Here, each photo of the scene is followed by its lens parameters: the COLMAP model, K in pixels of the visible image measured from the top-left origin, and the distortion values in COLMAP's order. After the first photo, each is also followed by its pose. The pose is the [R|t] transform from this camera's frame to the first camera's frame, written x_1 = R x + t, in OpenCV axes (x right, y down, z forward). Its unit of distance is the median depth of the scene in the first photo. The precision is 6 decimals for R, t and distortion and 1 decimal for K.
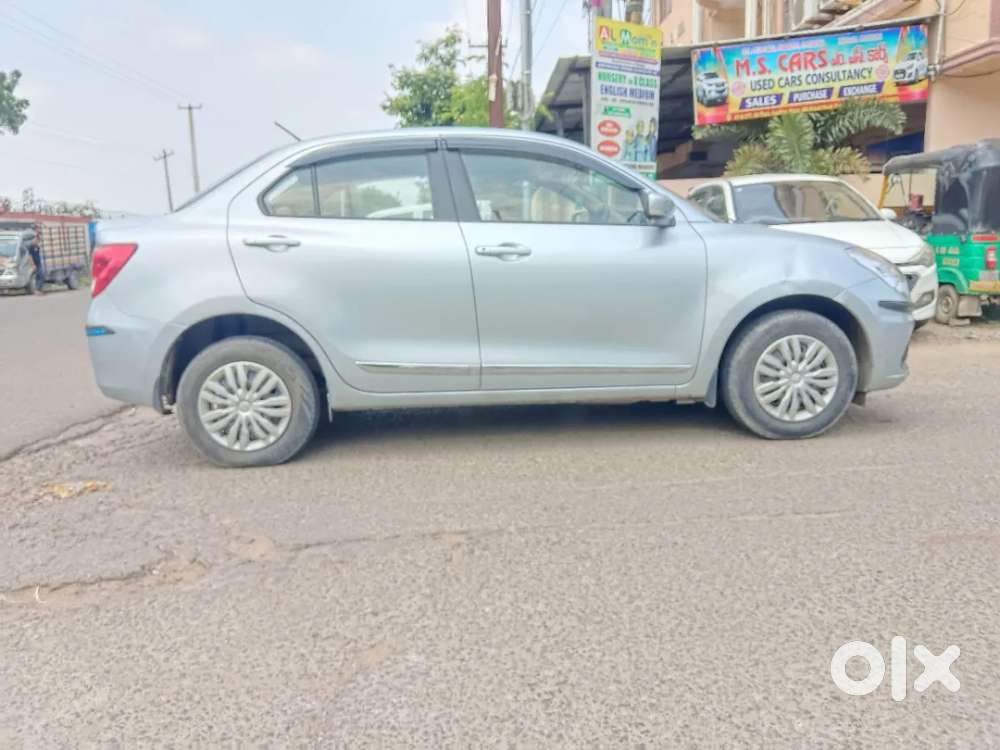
lens RADIAL K [[822.8, 0, 495.7], [0, 822.8, 368.6], [0, 0, 1]] dist [0.016551, -0.019769]
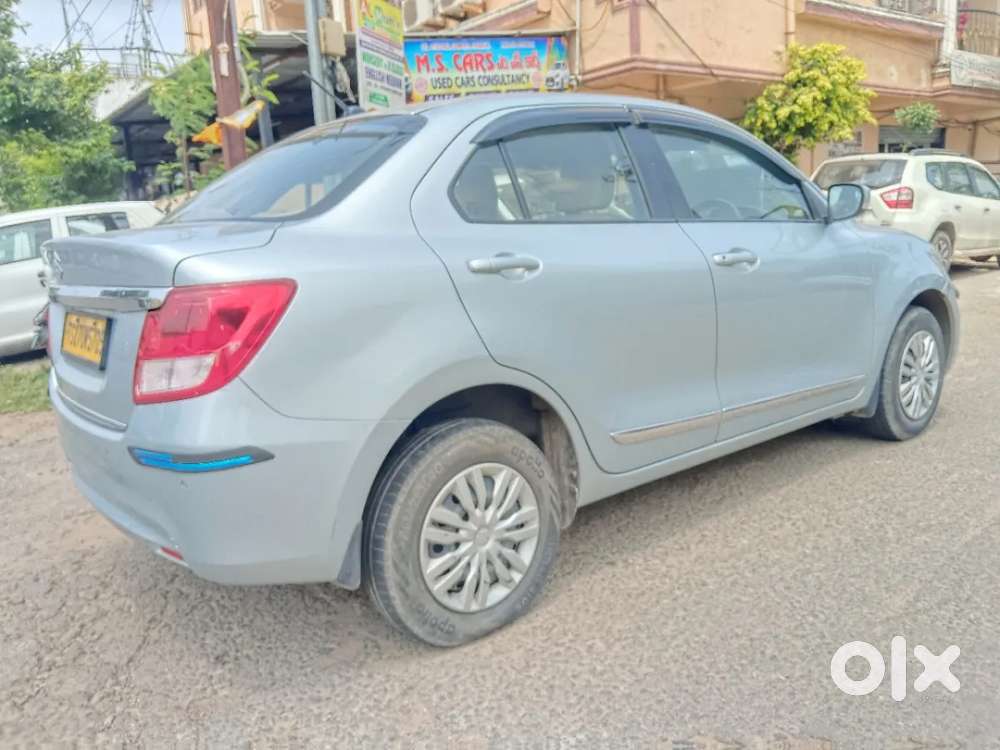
lens RADIAL K [[822.8, 0, 502.4], [0, 822.8, 372.7], [0, 0, 1]] dist [0.016551, -0.019769]
pose [[0.820307, -0.126901, 0.557668, -0.275976], [0.127284, 0.991126, 0.038309, -0.042471], [-0.557581, 0.039557, 0.829180, 0.218250]]
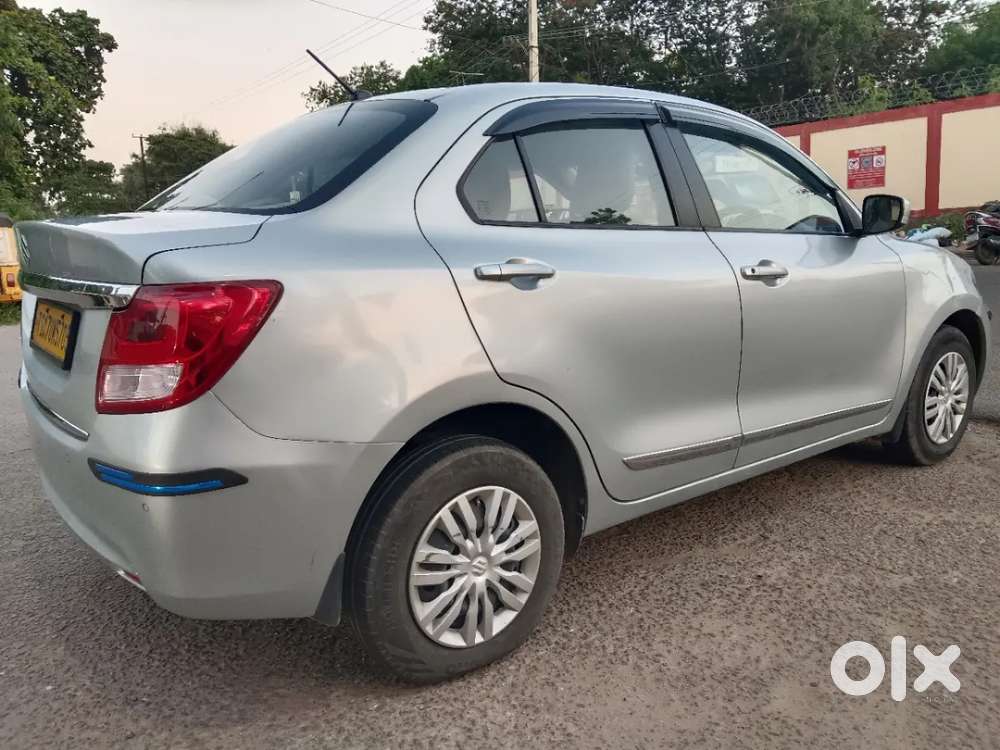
lens RADIAL K [[822.8, 0, 496.2], [0, 822.8, 371.4], [0, 0, 1]] dist [0.016551, -0.019769]
pose [[0.829277, -0.093218, 0.551008, -0.263766], [0.083900, 0.995582, 0.042158, -0.047821], [-0.552503, 0.011269, 0.833435, 0.238341]]
